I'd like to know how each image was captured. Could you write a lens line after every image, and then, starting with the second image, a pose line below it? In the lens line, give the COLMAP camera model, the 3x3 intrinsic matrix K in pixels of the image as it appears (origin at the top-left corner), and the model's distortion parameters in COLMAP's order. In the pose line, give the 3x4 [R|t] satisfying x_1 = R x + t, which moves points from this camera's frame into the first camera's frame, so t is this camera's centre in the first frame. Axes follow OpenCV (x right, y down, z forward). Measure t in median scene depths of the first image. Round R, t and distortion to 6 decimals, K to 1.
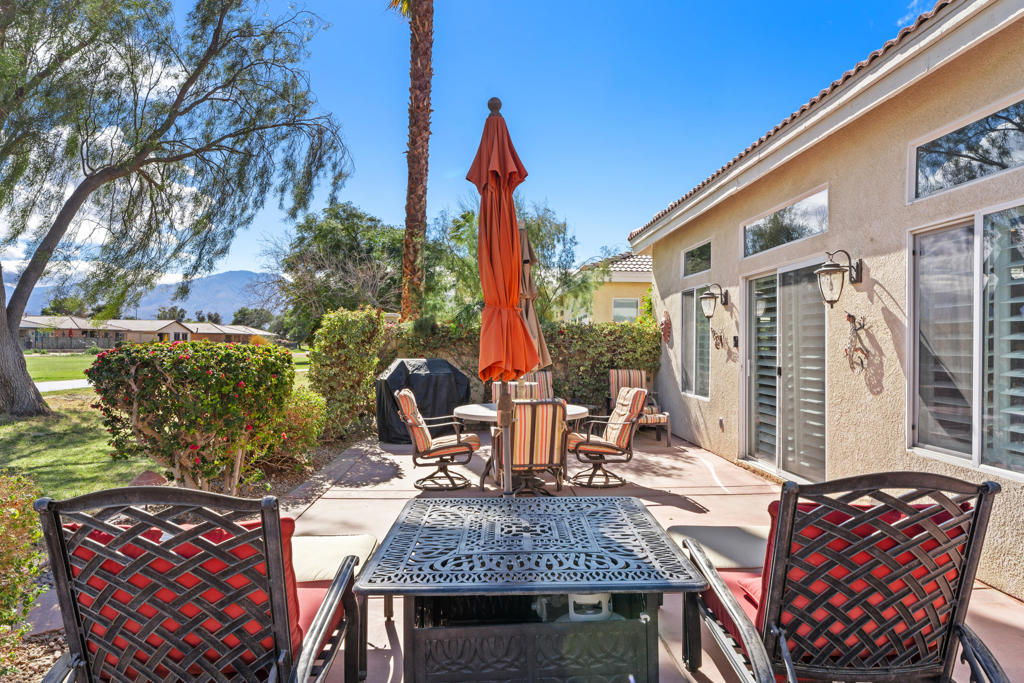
lens RADIAL K [[623.5, 0, 512.0], [0, 623.5, 341.5], [0, 0, 1]] dist [0.001102, -0.000184]
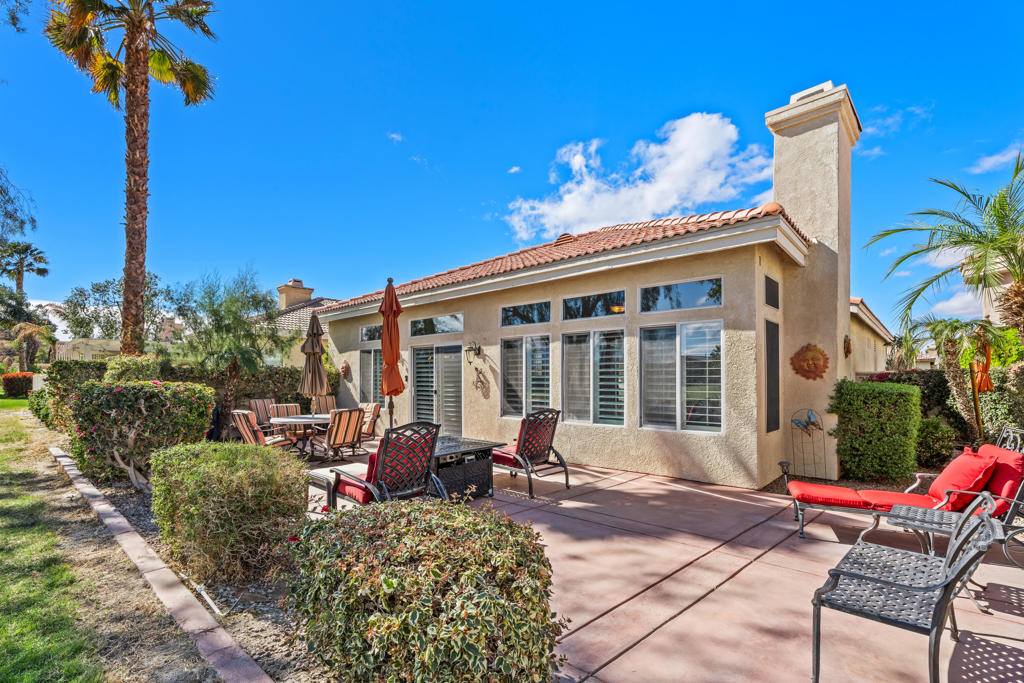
lens RADIAL K [[457.2, 0, 509.4], [0, 457.2, 371.9], [0, 0, 1]] dist [0.000179, 0.000008]
pose [[0.702658, 0.004402, 0.711514, -0.416563], [0.003648, 0.999945, -0.009789, -0.004627], [-0.711518, 0.009474, 0.702604, -0.241790]]
